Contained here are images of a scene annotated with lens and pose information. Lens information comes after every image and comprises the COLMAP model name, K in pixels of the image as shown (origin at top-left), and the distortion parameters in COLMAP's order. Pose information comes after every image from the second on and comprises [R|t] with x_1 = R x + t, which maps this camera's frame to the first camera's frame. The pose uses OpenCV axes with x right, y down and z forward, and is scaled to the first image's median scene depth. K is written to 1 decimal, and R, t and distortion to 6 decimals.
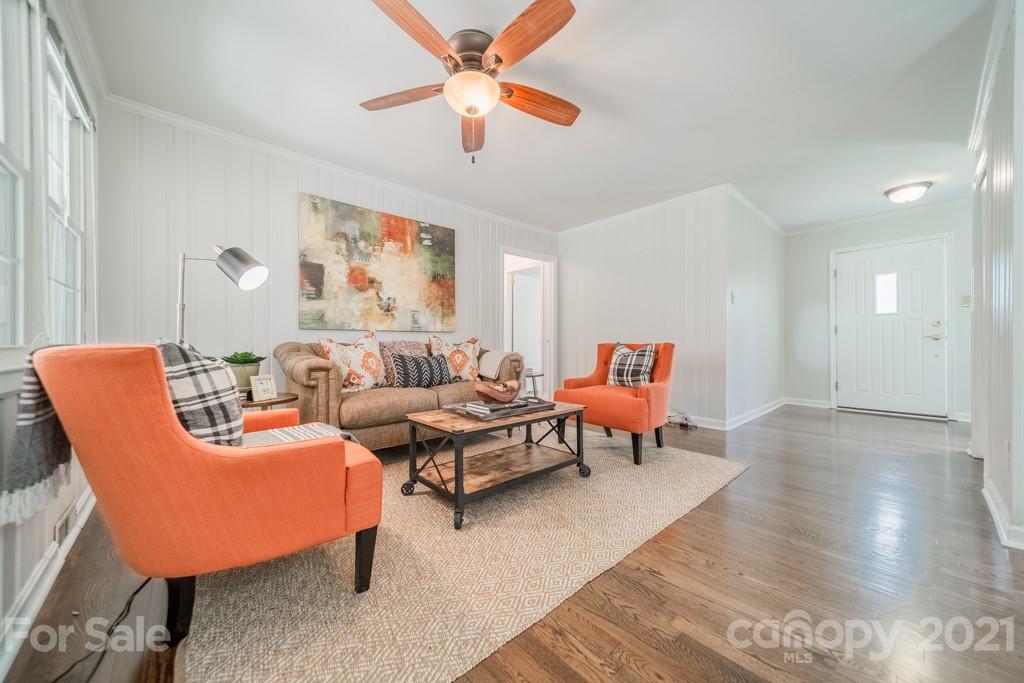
lens RADIAL K [[365.5, 0, 507.8], [0, 365.5, 341.8], [0, 0, 1]] dist [0.002515, 0.000072]
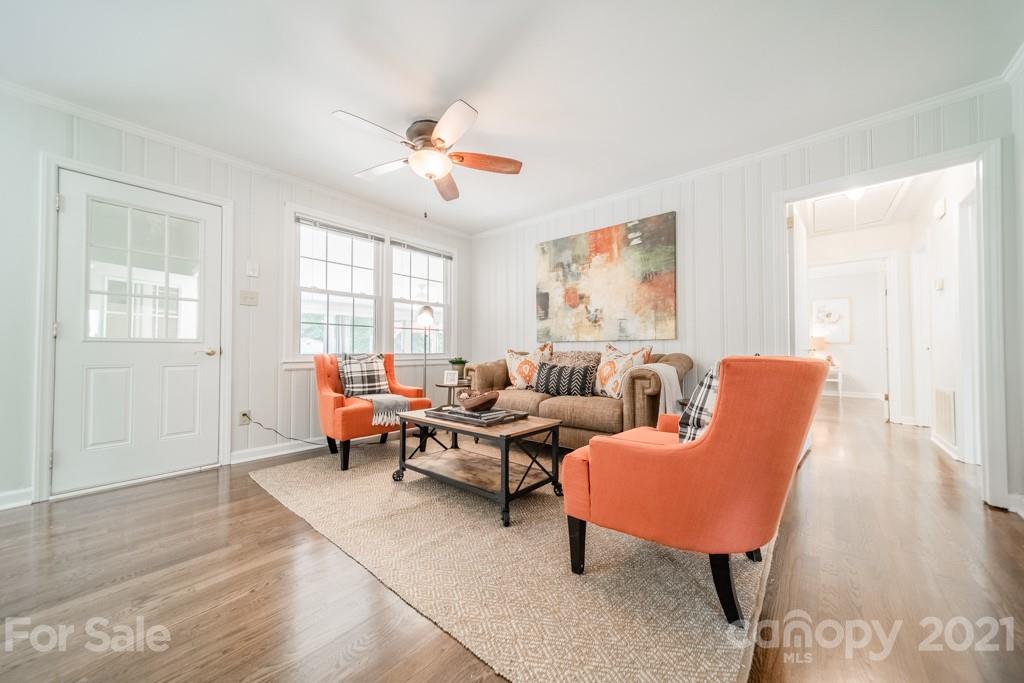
lens RADIAL K [[365.5, 0, 507.8], [0, 365.5, 341.8], [0, 0, 1]] dist [0.002515, 0.000072]
pose [[0.128549, -0.023793, -0.991418, 0.709074], [0.003685, 0.999717, -0.023514, -0.004459], [0.991696, -0.000631, 0.128600, 0.642522]]
